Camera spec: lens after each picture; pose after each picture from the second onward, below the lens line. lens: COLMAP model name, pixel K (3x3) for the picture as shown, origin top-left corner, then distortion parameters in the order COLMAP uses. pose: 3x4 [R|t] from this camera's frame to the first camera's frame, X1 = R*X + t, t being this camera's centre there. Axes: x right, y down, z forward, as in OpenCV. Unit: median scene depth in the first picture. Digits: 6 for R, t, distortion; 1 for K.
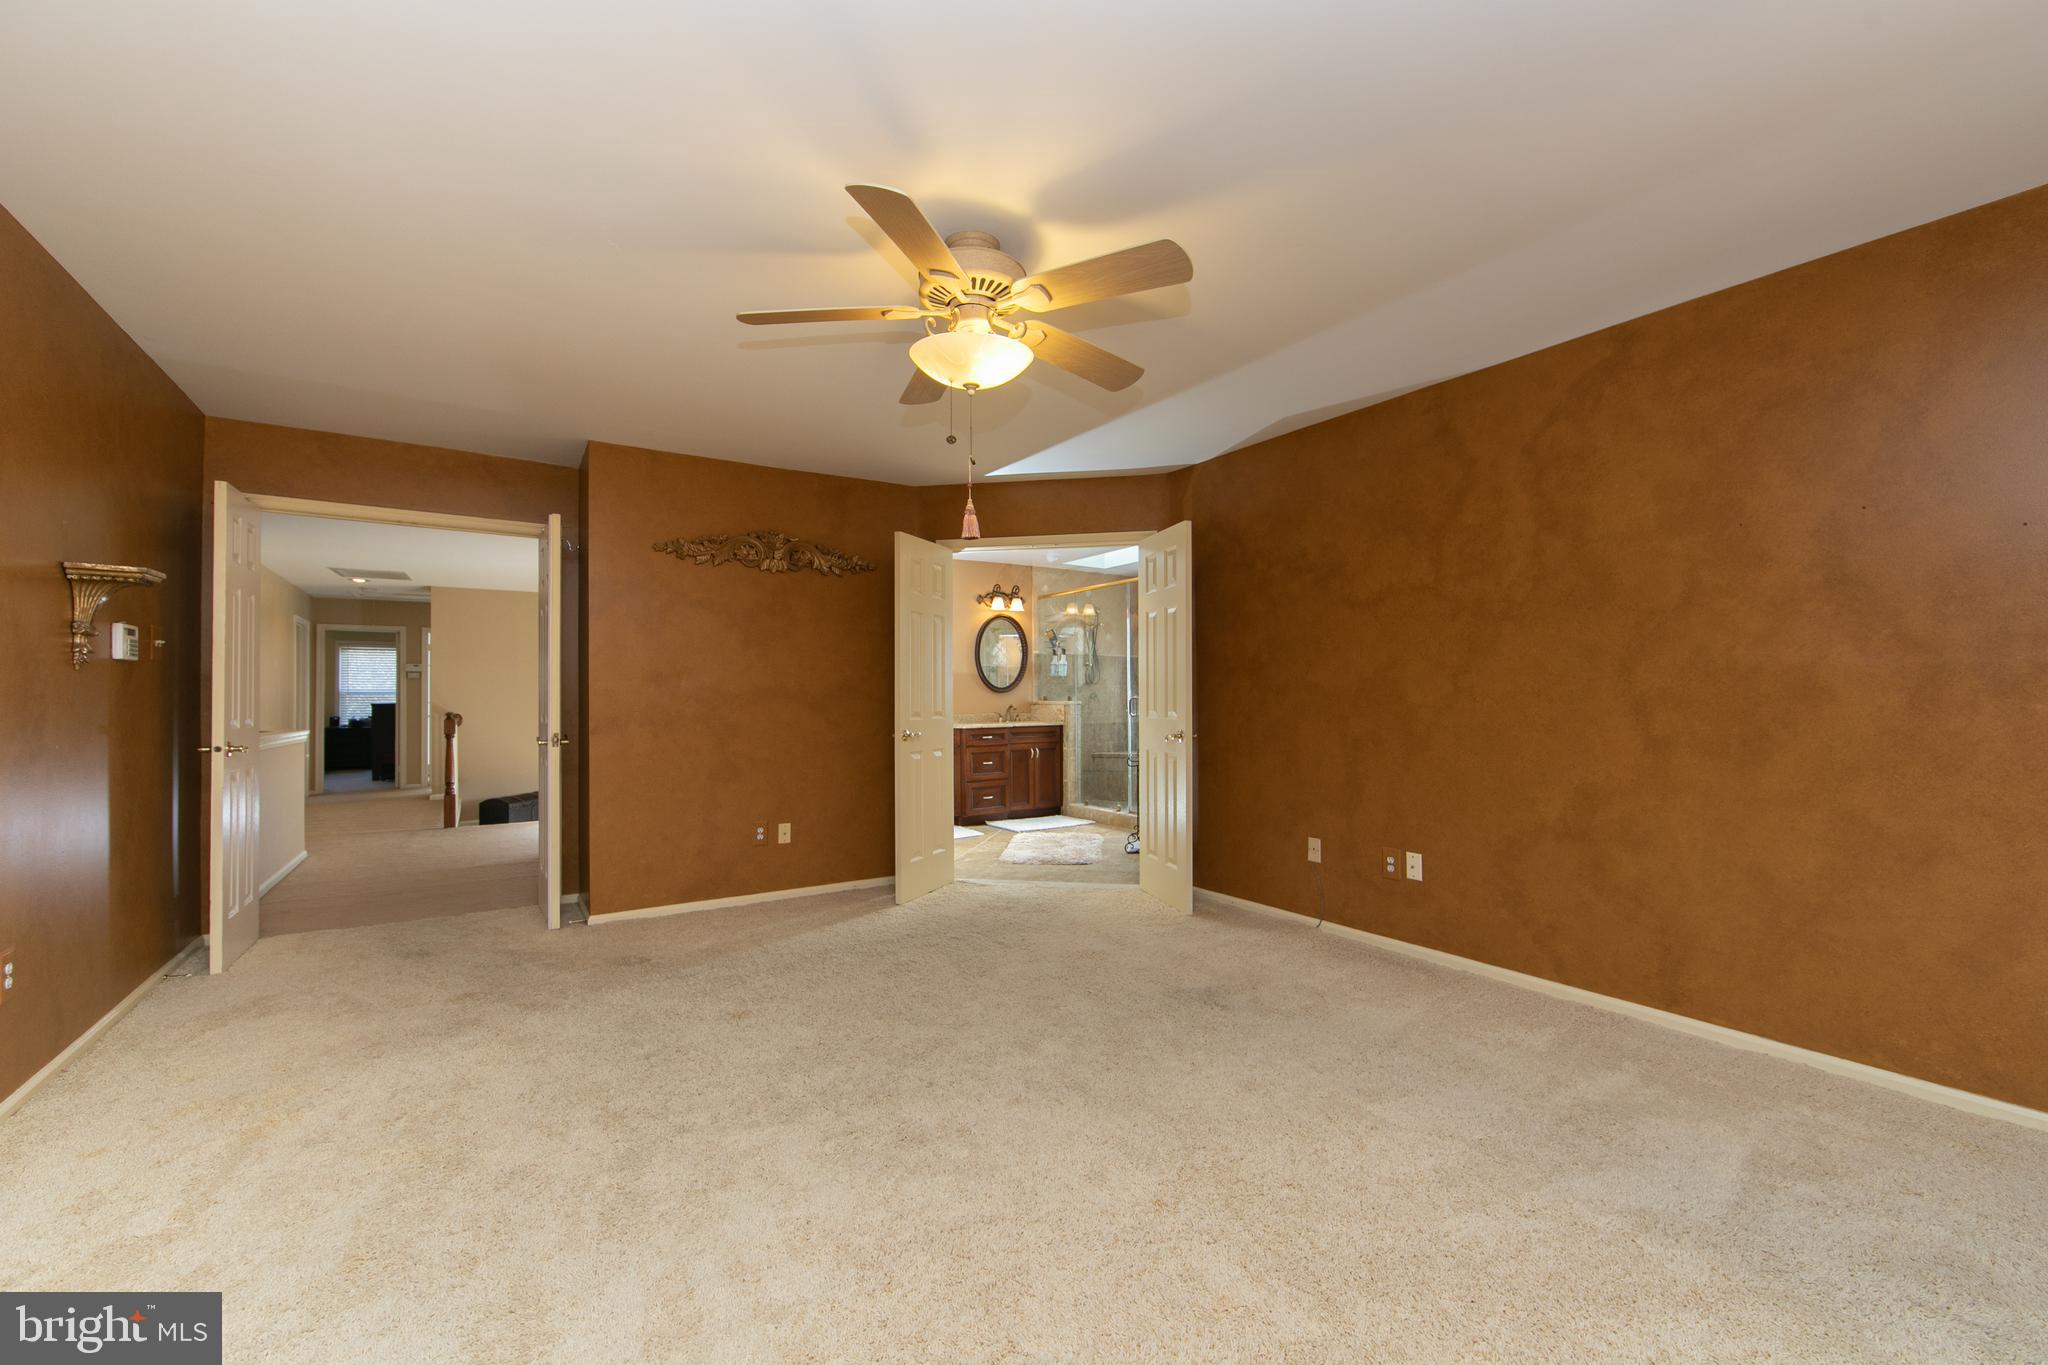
lens RADIAL K [[811.5, 0, 1028.0], [0, 811.5, 688.9], [0, 0, 1]] dist [-0.003696, 0.000317]
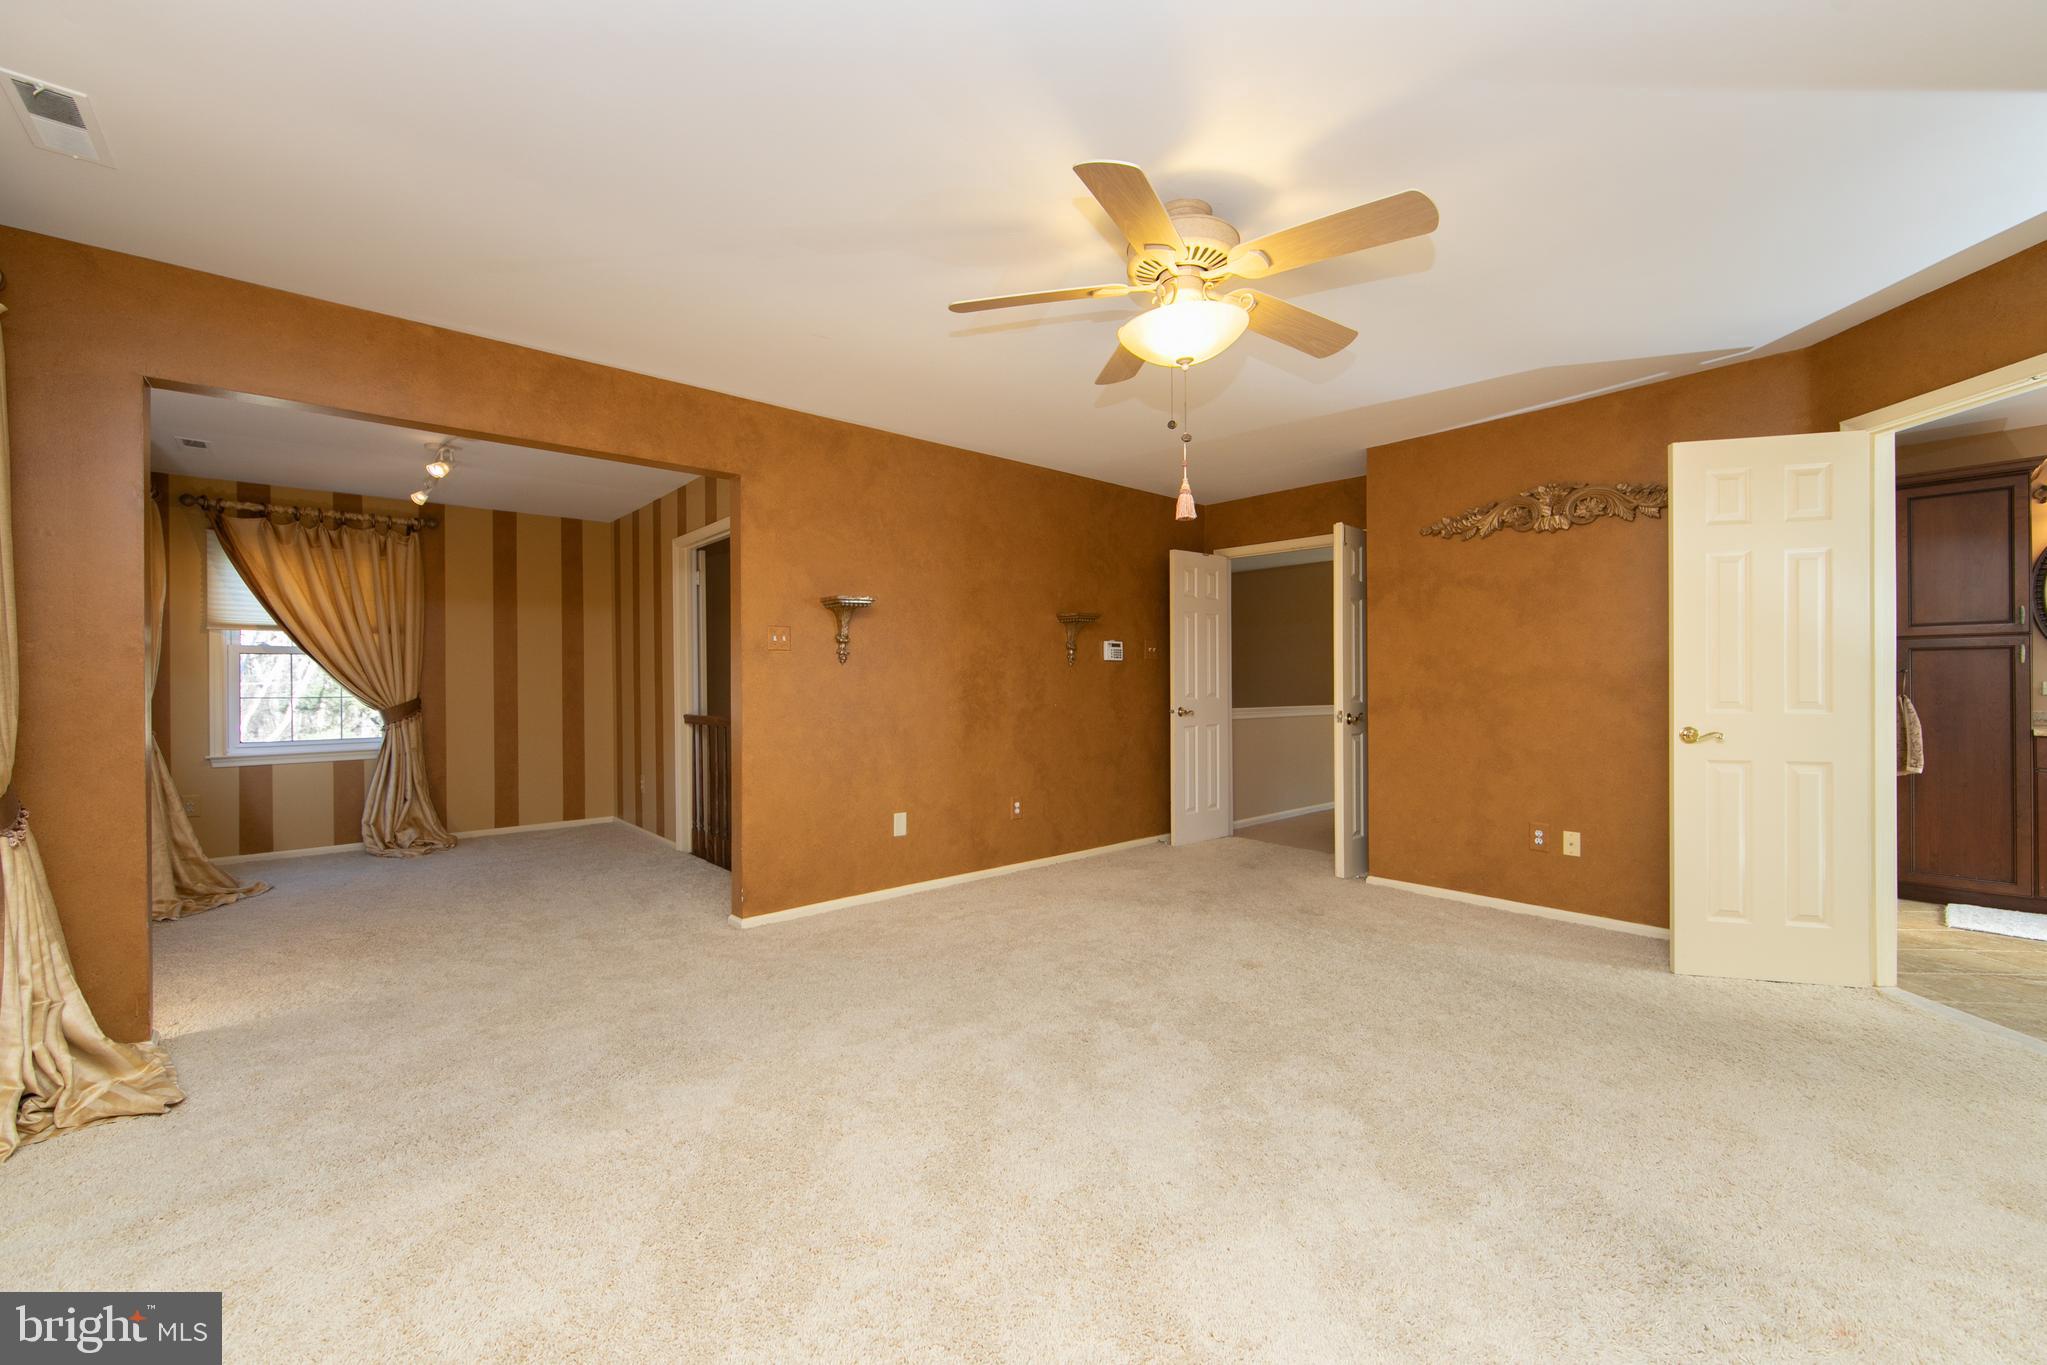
lens RADIAL K [[811.1, 0, 1033.1], [0, 811.1, 692.2], [0, 0, 1]] dist [-0.003696, 0.000317]
pose [[0.155200, 0.015909, -0.987755, 0.495357], [0.013783, 0.999738, 0.018268, 0.000349], [0.987787, -0.016450, 0.154940, 0.378291]]
